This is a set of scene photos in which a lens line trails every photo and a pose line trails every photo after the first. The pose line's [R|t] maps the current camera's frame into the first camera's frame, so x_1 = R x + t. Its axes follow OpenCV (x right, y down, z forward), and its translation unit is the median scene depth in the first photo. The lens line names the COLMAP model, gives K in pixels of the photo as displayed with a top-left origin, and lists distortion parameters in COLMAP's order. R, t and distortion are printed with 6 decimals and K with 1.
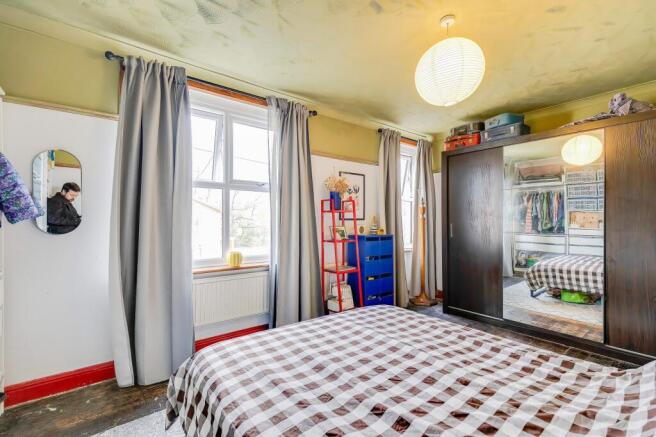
lens RADIAL K [[294.3, 0, 328.0], [0, 294.3, 218.5], [0, 0, 1]] dist [0.001245, 0.000204]
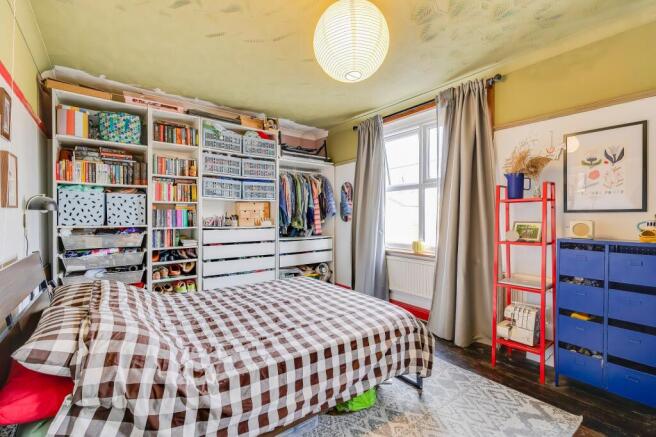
lens RADIAL K [[294.3, 0, 328.0], [0, 294.3, 218.5], [0, 0, 1]] dist [0.001245, 0.000204]
pose [[-0.031486, 0.005065, -0.999491, 0.861473], [0.006844, 0.999965, 0.004852, 0.014059], [0.999481, -0.006688, -0.031519, 0.651058]]
